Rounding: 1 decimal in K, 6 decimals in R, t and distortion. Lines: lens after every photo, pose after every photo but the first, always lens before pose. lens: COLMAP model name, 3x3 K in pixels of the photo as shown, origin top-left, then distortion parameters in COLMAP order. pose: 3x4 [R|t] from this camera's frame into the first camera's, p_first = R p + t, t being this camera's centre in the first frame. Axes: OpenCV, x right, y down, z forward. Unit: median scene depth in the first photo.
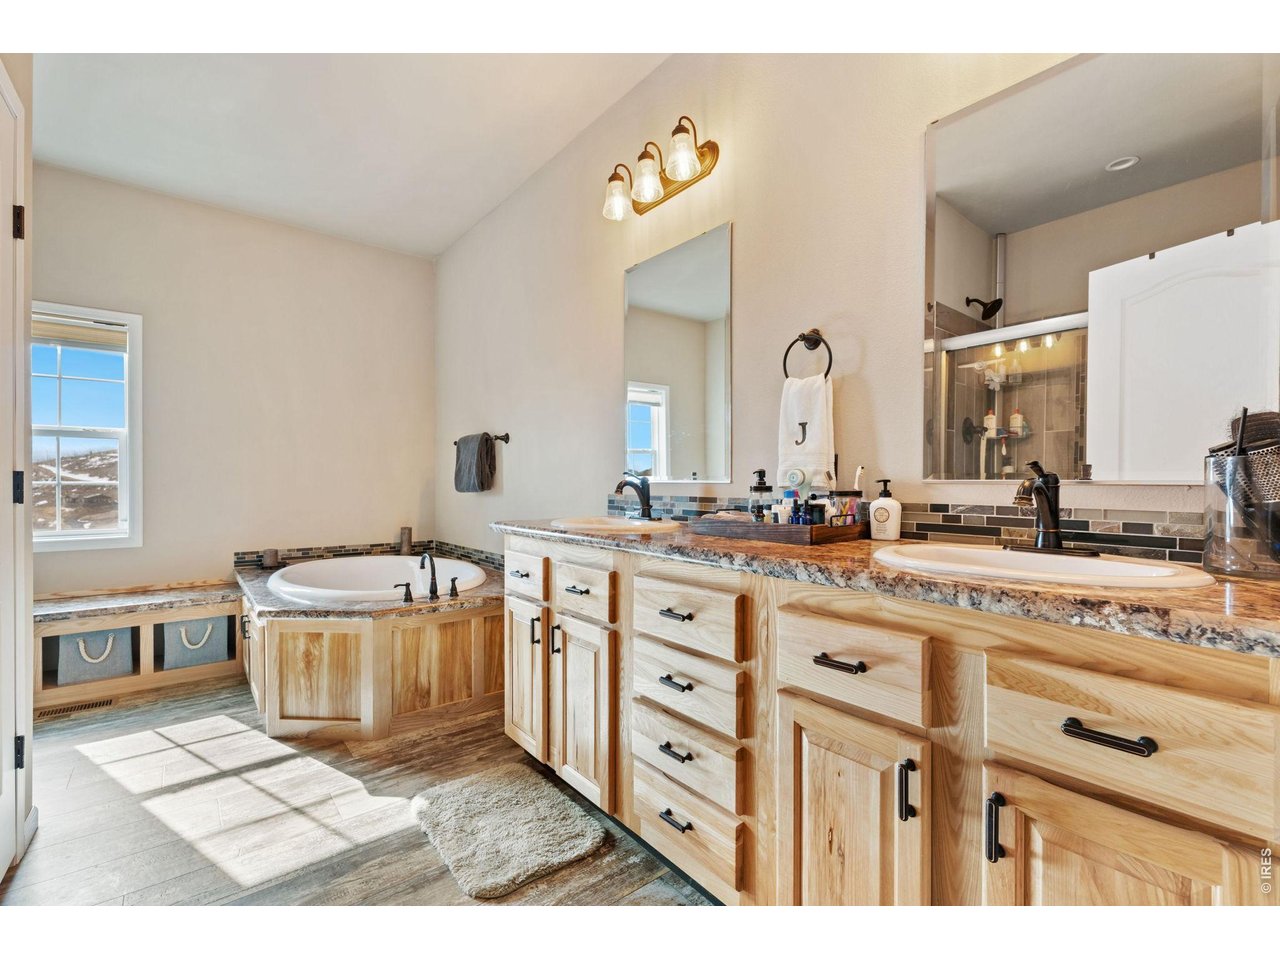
lens RADIAL K [[576.1, 0, 644.0], [0, 576.1, 482.4], [0, 0, 1]] dist [0.000143, 0.000038]
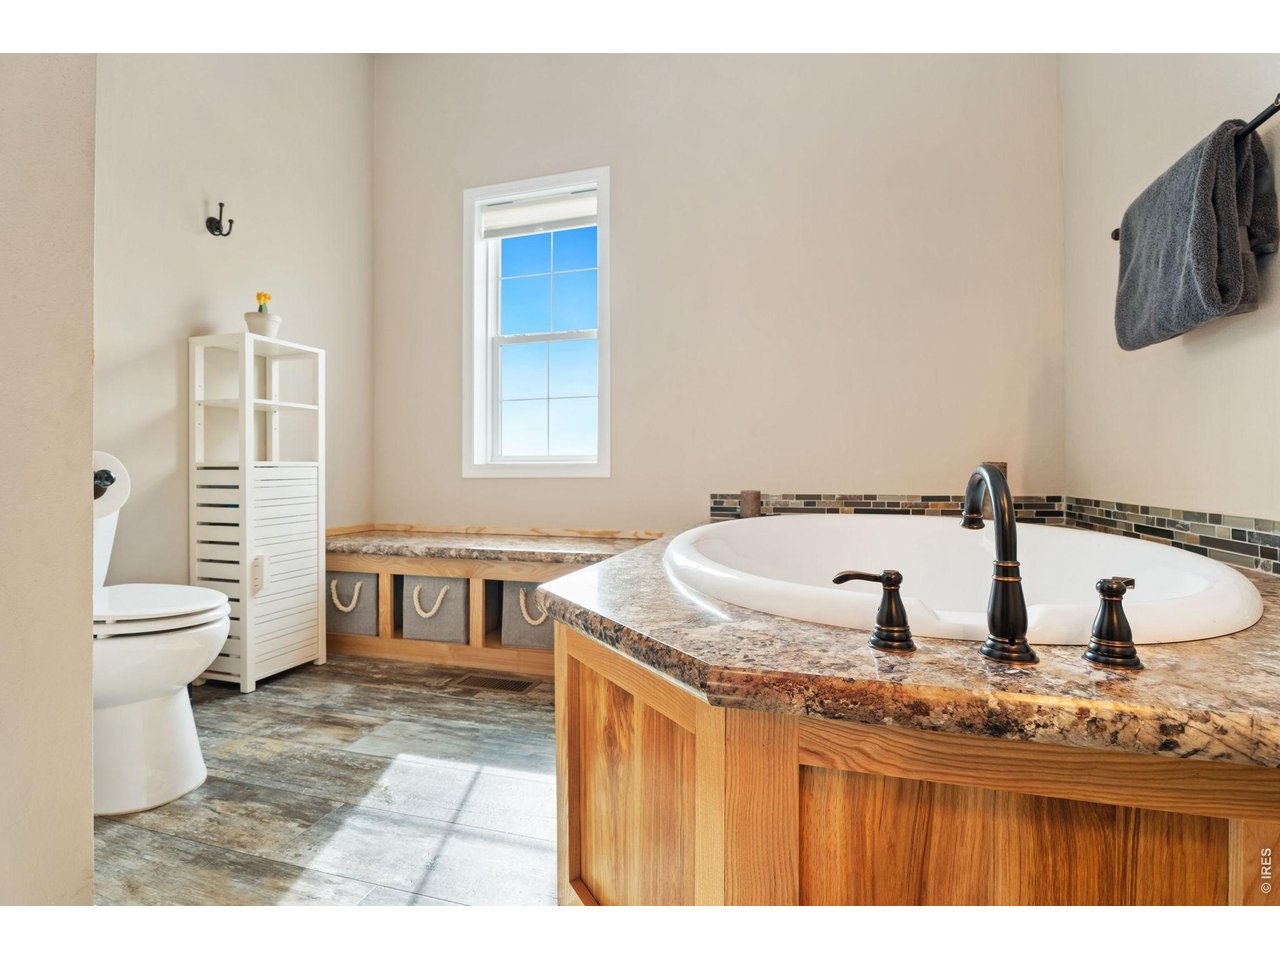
lens RADIAL K [[614.0, 0, 640.1], [0, 614.0, 464.8], [0, 0, 1]] dist [0.000859, 0.000311]
pose [[0.559388, -0.010639, -0.828837, -0.247083], [0.009673, 0.999933, -0.006307, 0.127302], [0.828849, -0.004490, 0.559454, 0.751475]]
